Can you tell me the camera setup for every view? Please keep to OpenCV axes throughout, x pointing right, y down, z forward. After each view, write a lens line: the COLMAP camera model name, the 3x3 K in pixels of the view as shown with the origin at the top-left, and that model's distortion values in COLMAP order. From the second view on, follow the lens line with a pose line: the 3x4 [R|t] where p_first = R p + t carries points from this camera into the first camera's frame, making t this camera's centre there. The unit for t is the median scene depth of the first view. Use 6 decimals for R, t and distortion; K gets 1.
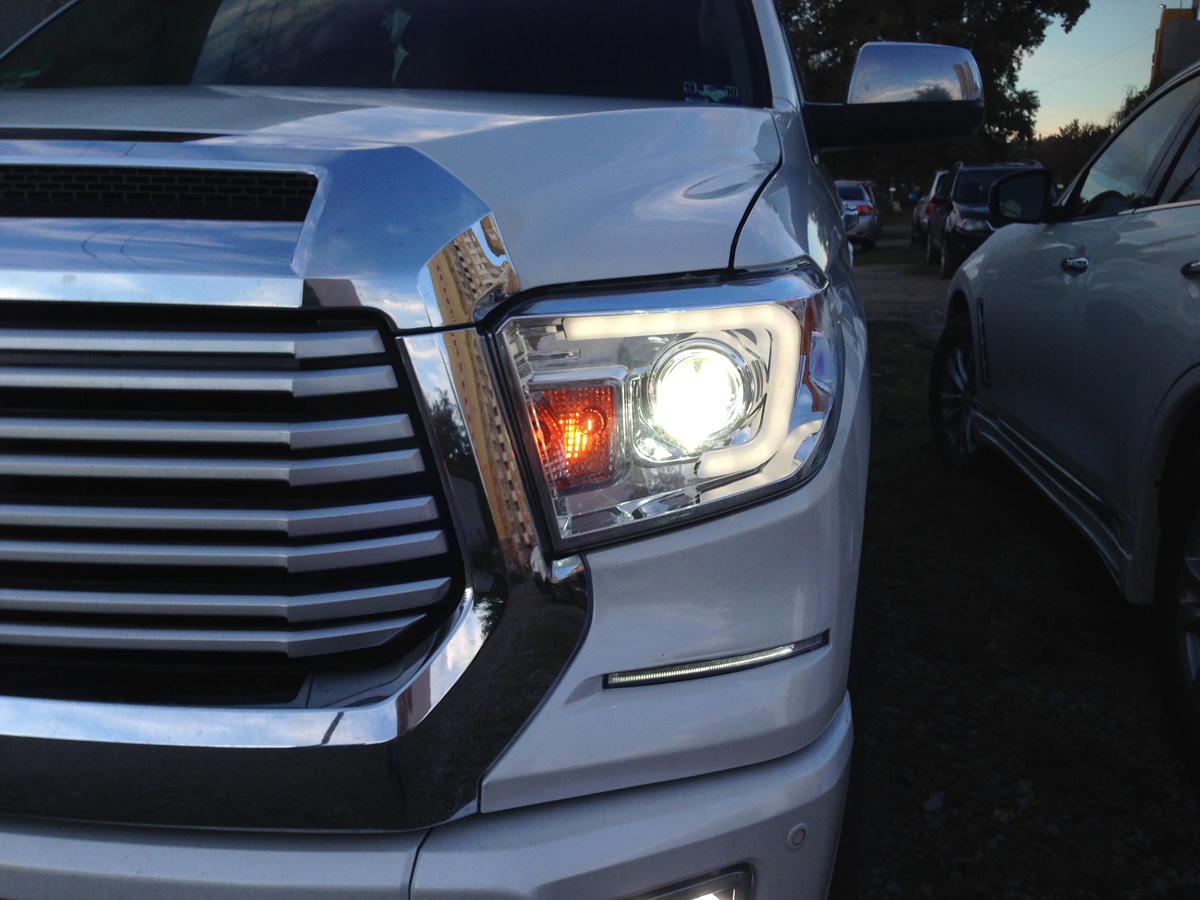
lens RADIAL K [[1117.2, 0, 567.6], [0, 1117.2, 451.9], [0, 0, 1]] dist [0.082862, -0.176219]
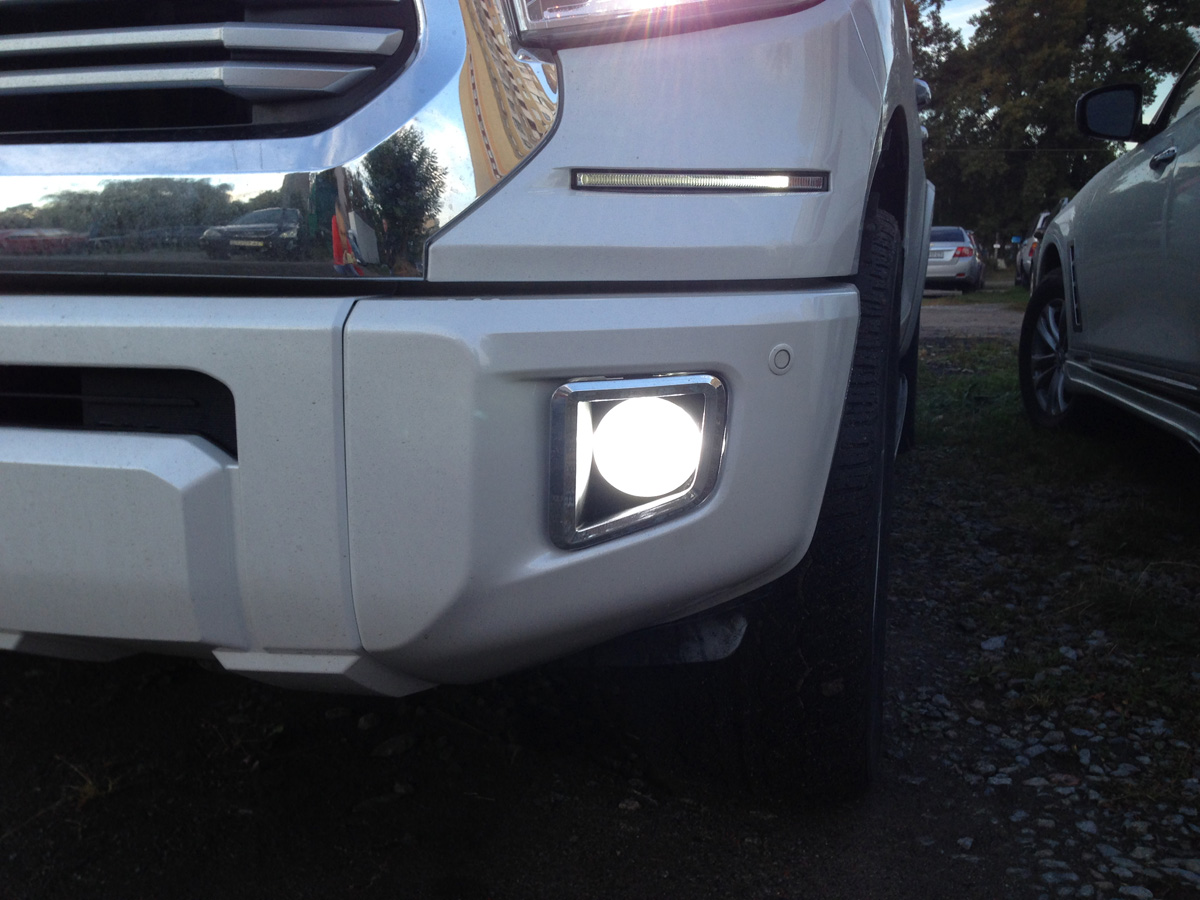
lens RADIAL K [[1124.8, 0, 537.6], [0, 1124.8, 448.5], [0, 0, 1]] dist [0.015398, -0.100579]
pose [[0.993885, 0.027786, -0.106866, 0.098474], [-0.033753, 0.997946, -0.054443, 0.431551], [0.105134, 0.057717, 0.992782, 0.087572]]
